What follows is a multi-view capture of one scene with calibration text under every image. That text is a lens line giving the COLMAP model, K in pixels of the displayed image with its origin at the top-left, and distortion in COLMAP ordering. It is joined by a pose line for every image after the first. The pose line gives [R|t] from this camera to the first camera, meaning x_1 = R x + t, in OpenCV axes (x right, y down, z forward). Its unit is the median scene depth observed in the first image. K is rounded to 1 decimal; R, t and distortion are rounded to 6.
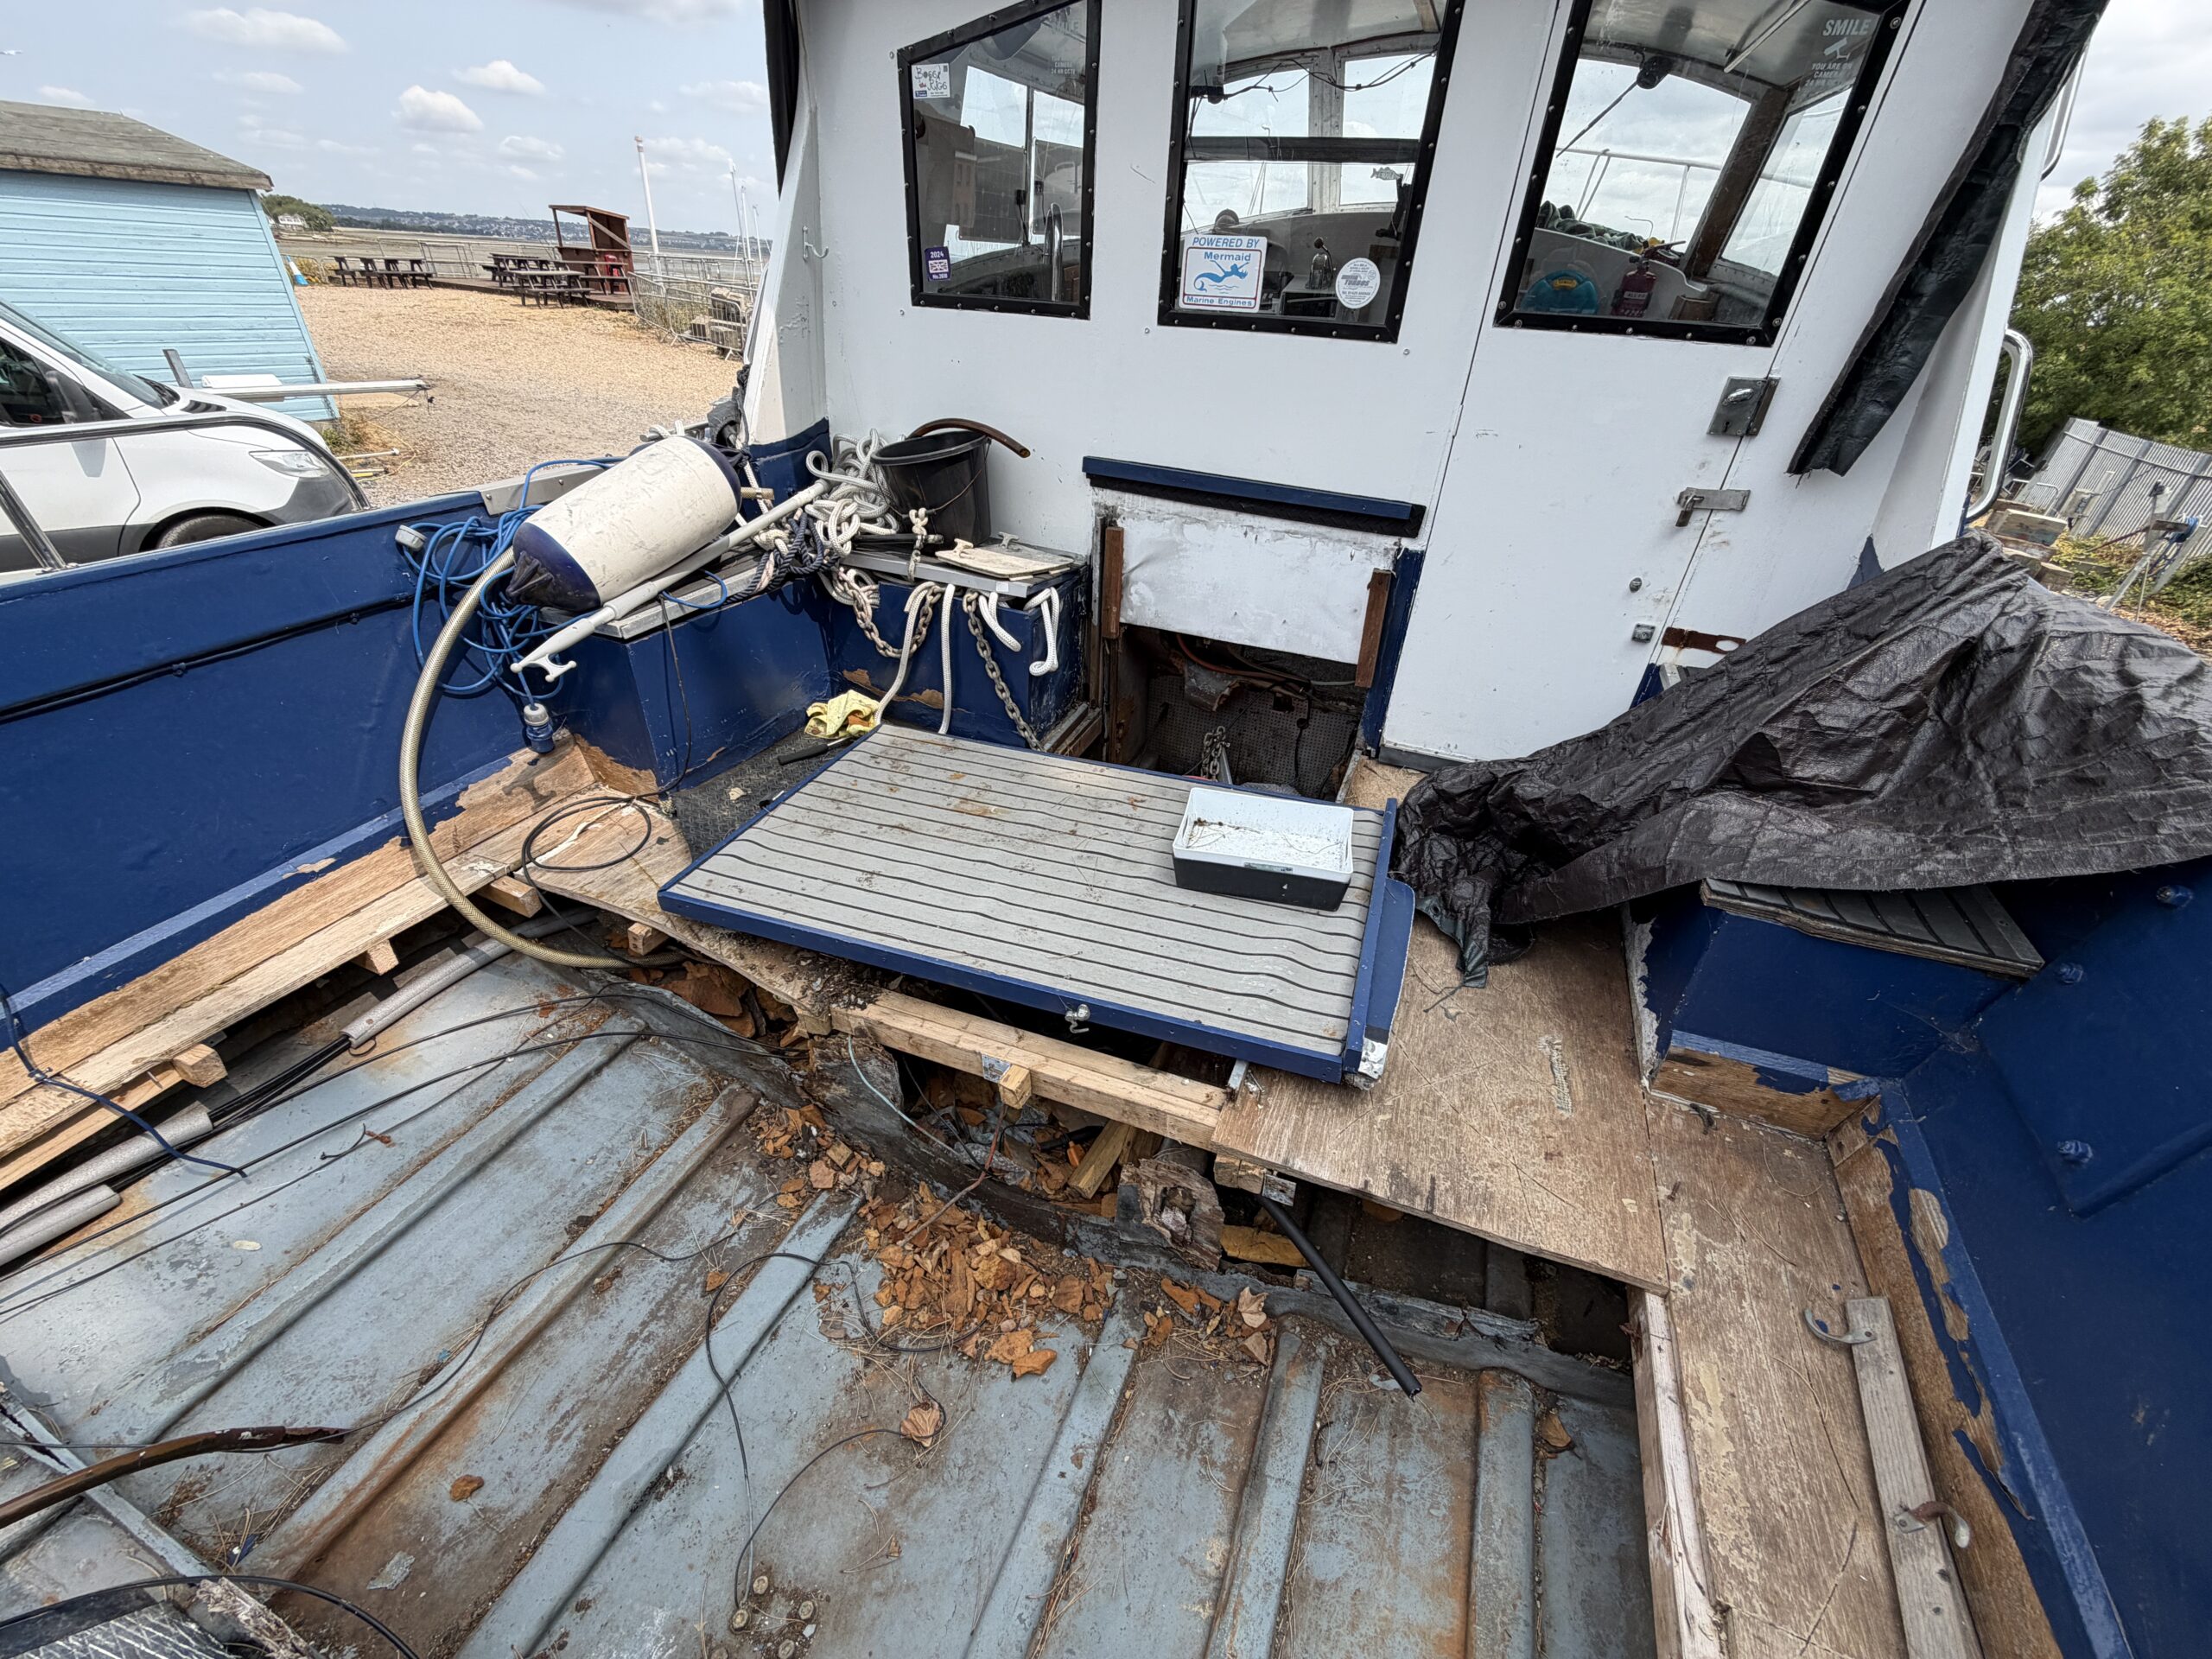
lens RADIAL K [[885.3, 0, 1097.3], [0, 885.3, 827.7], [0, 0, 1]] dist [0.001789, -0.000335]
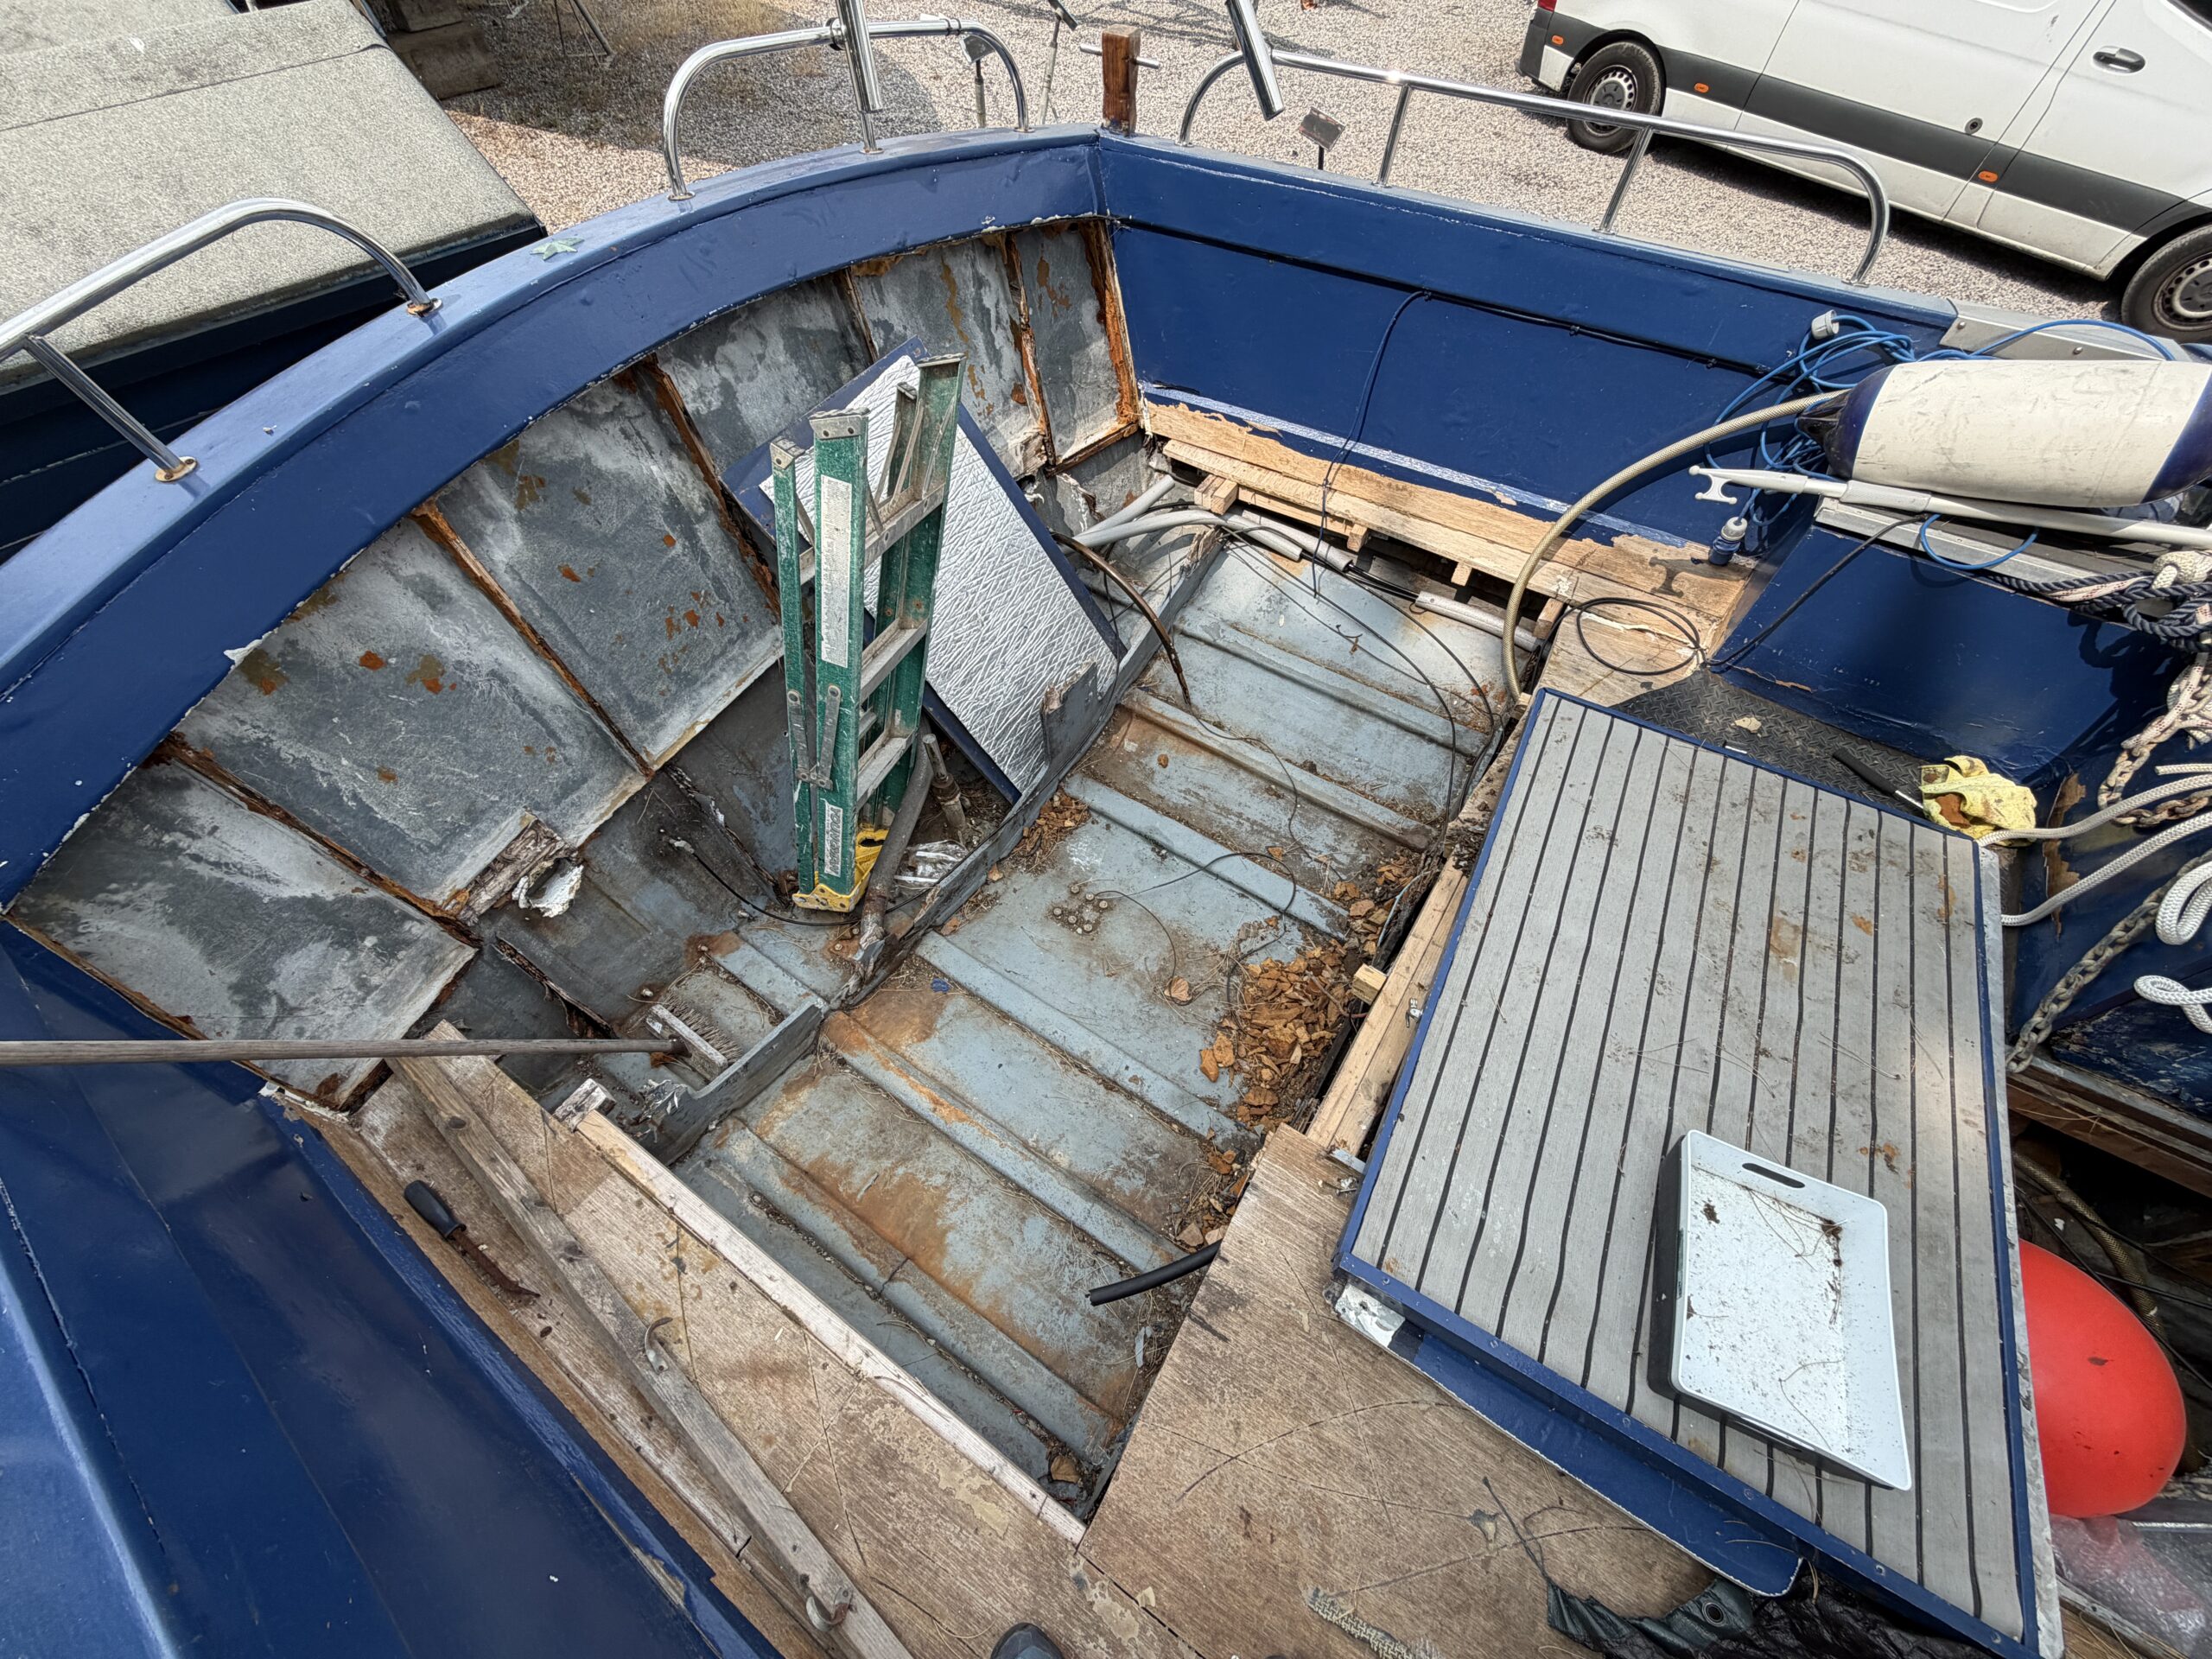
lens RADIAL K [[885.3, 0, 1097.3], [0, 885.3, 827.7], [0, 0, 1]] dist [0.001789, -0.000335]
pose [[-0.182041, 0.770820, -0.610490, 0.449119], [-0.532172, 0.444841, 0.720354, -0.371920], [0.826834, 0.456019, 0.329230, 0.253717]]
